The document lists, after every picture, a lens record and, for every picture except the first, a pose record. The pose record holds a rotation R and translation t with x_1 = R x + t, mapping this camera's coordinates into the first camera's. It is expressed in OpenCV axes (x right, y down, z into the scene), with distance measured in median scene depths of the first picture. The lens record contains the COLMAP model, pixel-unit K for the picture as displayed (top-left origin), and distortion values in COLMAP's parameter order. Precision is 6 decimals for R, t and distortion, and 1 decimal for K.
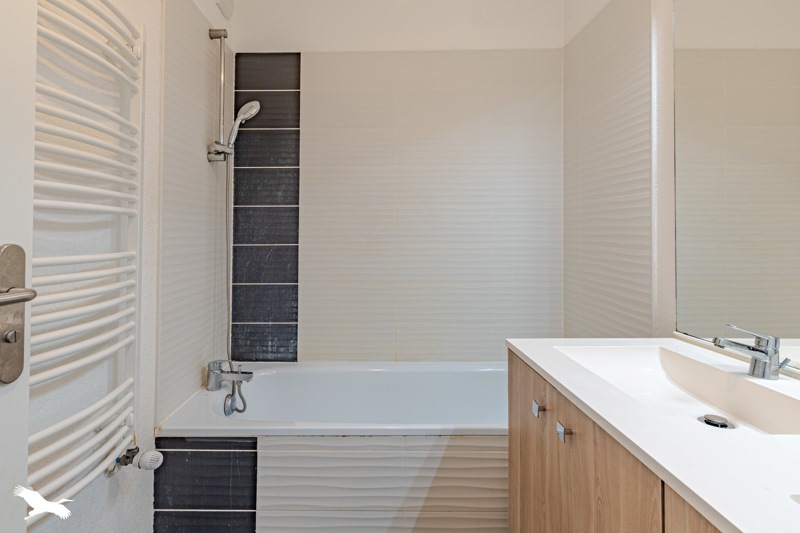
lens RADIAL K [[394.9, 0, 419.2], [0, 394.9, 225.9], [0, 0, 1]] dist [0.000584, 0.000443]
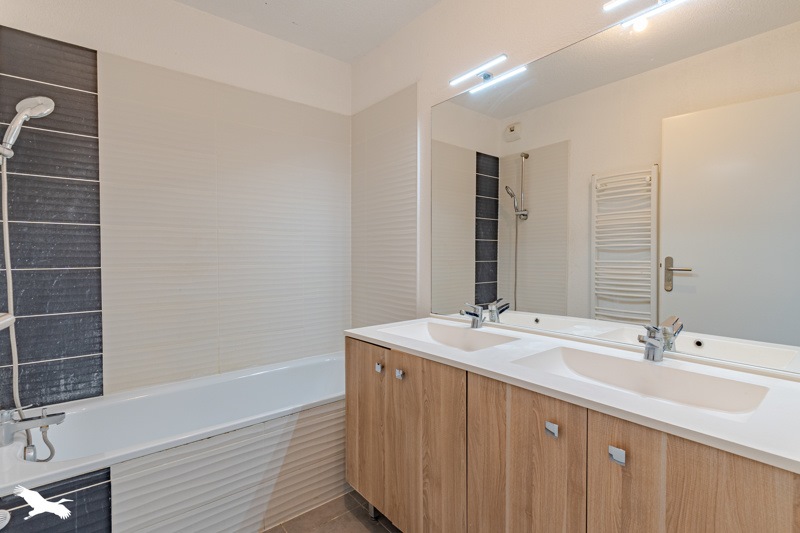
lens RADIAL K [[389.4, 0, 403.1], [0, 389.4, 262.7], [0, 0, 1]] dist [0.003252, 0.000291]
pose [[0.763320, -0.012154, 0.645906, -0.456190], [-0.012706, 0.999347, 0.033820, -0.004469], [-0.645895, -0.034022, 0.762668, -0.165453]]
